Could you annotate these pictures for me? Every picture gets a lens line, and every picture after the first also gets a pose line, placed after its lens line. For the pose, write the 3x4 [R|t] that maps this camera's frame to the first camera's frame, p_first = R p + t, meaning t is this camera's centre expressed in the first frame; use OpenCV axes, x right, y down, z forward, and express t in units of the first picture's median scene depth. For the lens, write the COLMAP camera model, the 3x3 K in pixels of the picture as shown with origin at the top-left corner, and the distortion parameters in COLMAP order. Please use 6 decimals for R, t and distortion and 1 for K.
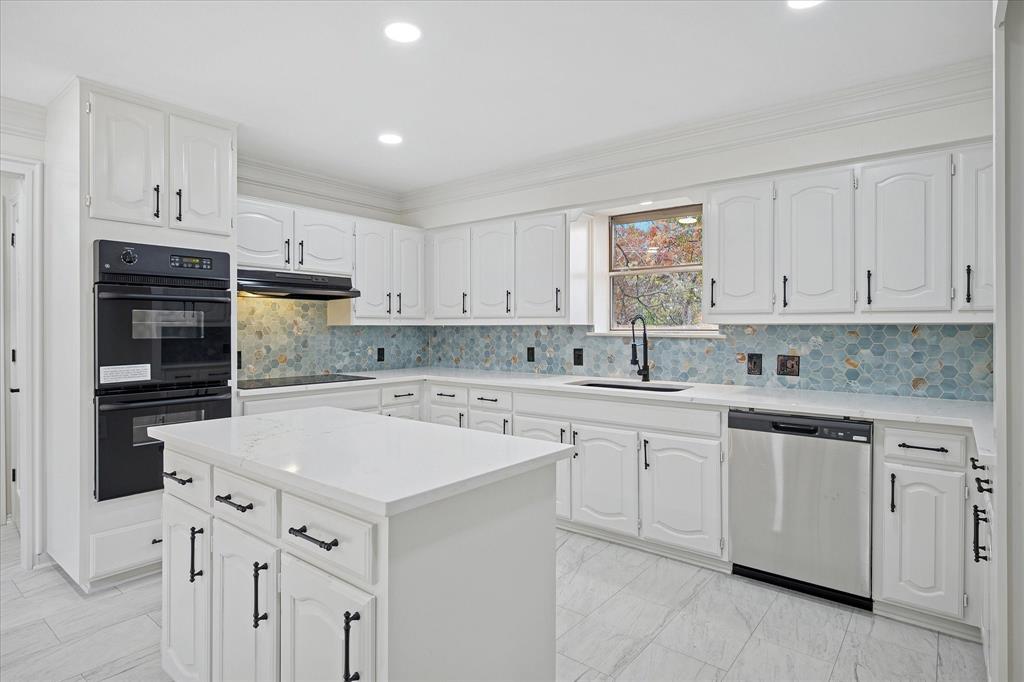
lens RADIAL K [[545.3, 0, 508.8], [0, 545.3, 332.9], [0, 0, 1]] dist [0.001344, -0.000017]
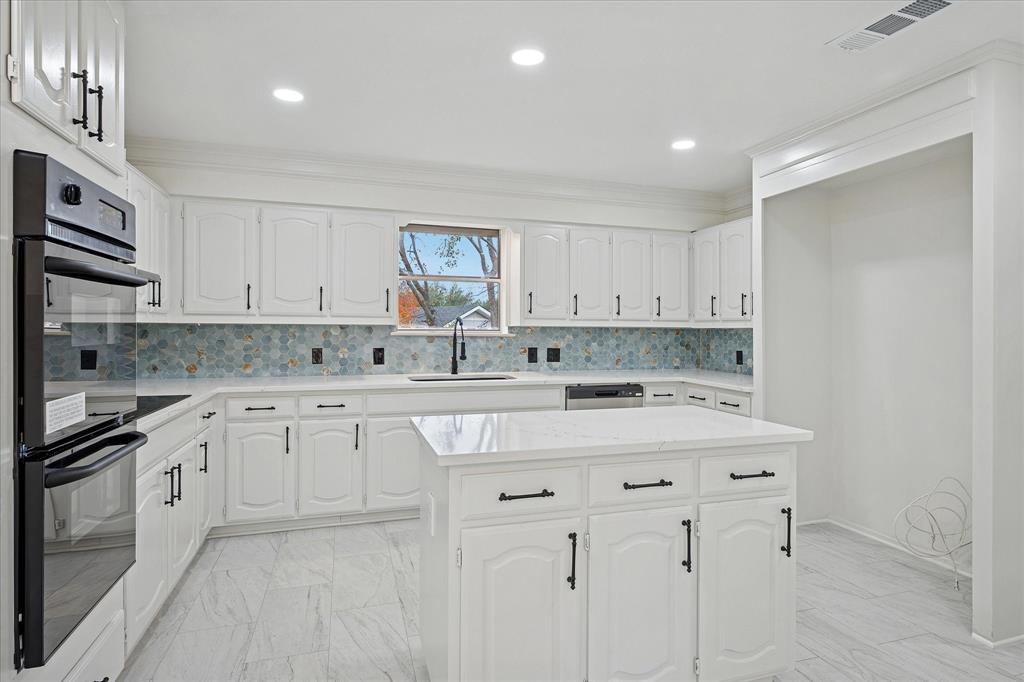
lens RADIAL K [[545.3, 0, 508.8], [0, 545.3, 332.9], [0, 0, 1]] dist [0.001344, -0.000017]
pose [[0.561185, 0.000042, 0.827690, -0.597239], [0.002130, 0.999997, -0.001494, 0.002522], [-0.827688, 0.002602, 0.561183, 0.230988]]
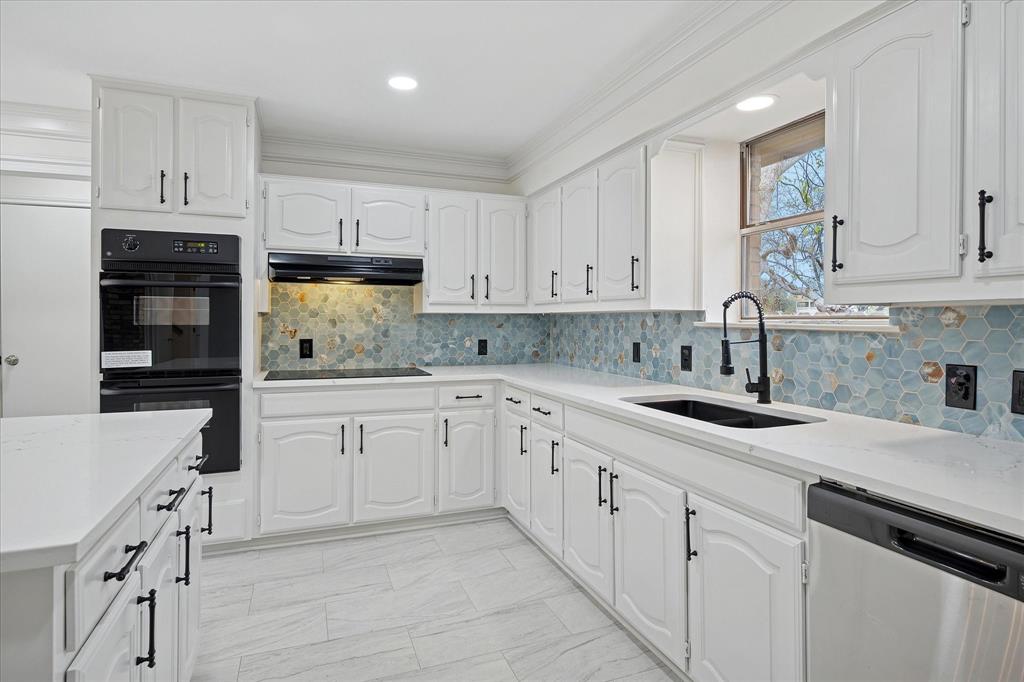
lens RADIAL K [[552.6, 0, 515.9], [0, 552.6, 322.7], [0, 0, 1]] dist [0.000108, 0.000041]
pose [[0.869254, 0.004018, -0.494349, 0.289430], [-0.006122, 0.999978, -0.002639, 0.003344], [0.494328, 0.005320, 0.869259, 0.310810]]
